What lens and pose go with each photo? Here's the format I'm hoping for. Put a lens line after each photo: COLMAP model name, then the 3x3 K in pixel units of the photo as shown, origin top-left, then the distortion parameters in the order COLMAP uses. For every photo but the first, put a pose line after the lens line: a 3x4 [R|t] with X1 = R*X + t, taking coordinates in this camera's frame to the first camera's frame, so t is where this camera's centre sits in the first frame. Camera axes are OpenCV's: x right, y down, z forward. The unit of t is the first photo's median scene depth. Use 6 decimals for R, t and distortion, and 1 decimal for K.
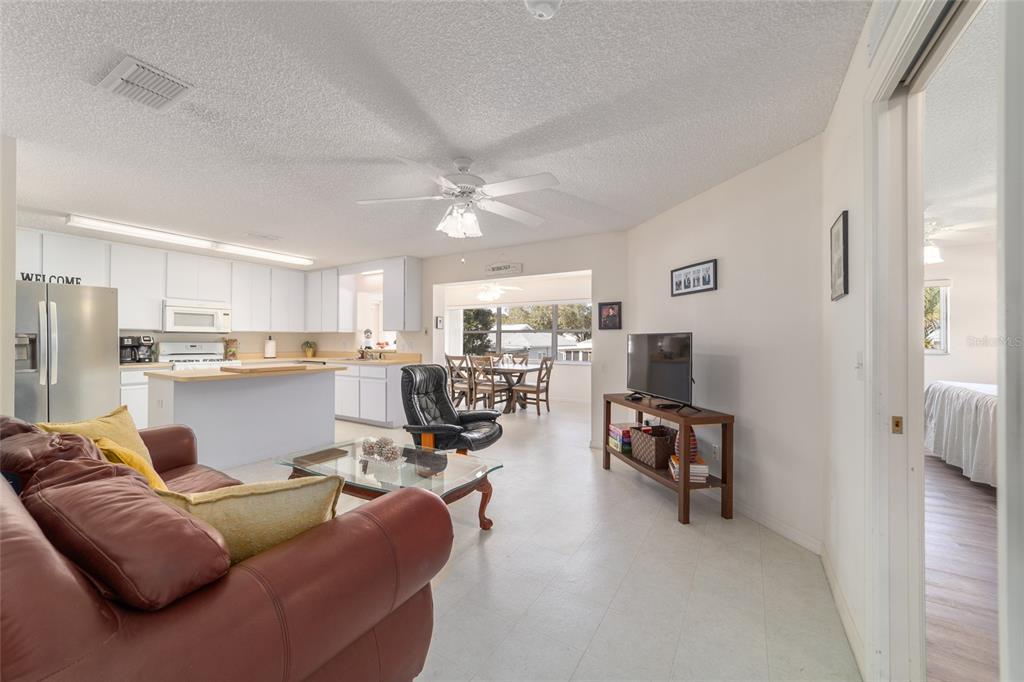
lens RADIAL K [[393.1, 0, 511.2], [0, 393.1, 338.8], [0, 0, 1]] dist [-0.010912, 0.004222]
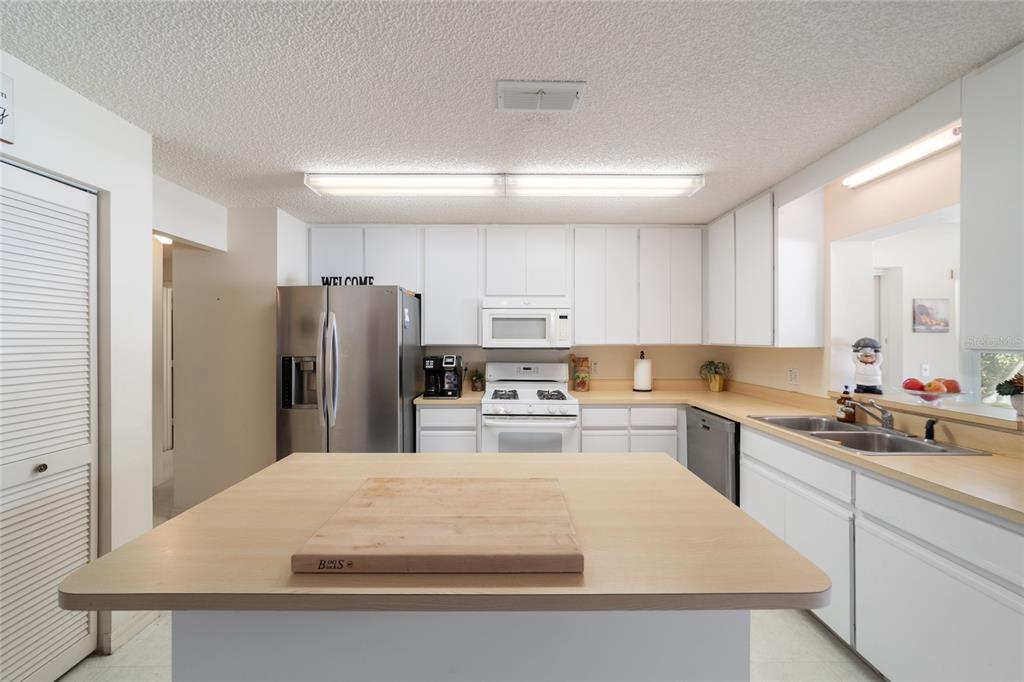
lens RADIAL K [[393.1, 0, 509.5], [0, 393.1, 337.5], [0, 0, 1]] dist [-0.010912, 0.004222]
pose [[0.518296, -0.004206, -0.855191, -0.239635], [0.003741, 0.999989, -0.002652, -0.027202], [0.855193, -0.001825, 0.518306, 0.561481]]
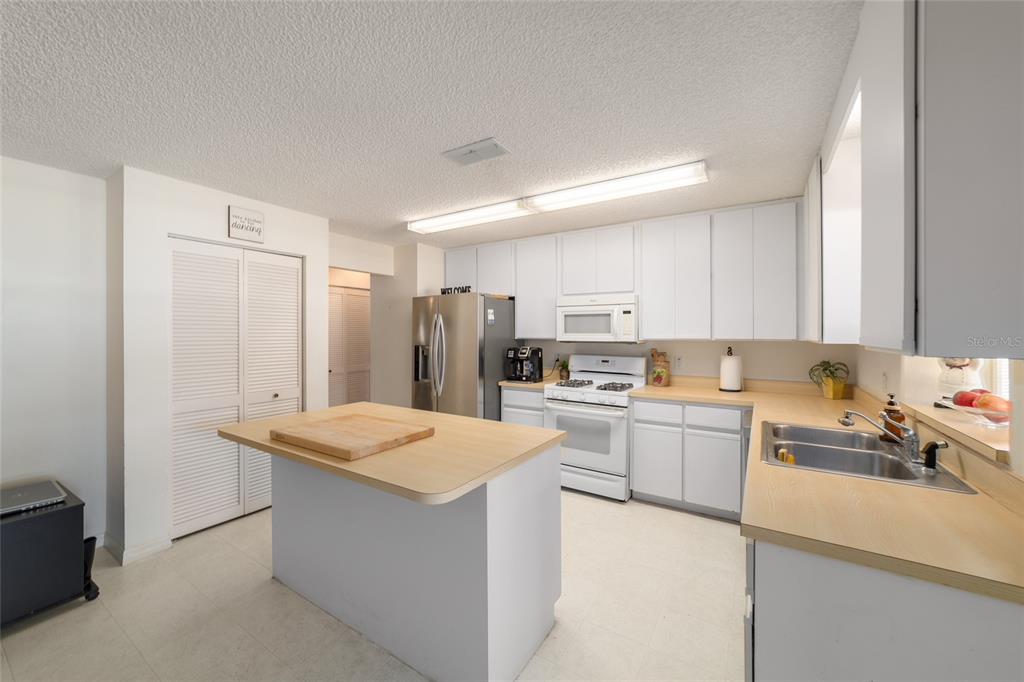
lens RADIAL K [[393.1, 0, 511.3], [0, 393.1, 333.6], [0, 0, 1]] dist [-0.010912, 0.004222]
pose [[-0.022789, -0.000376, -0.999740, -0.104445], [0.003229, 0.999995, -0.000450, -0.026420], [0.999735, -0.003239, -0.022787, 0.748512]]
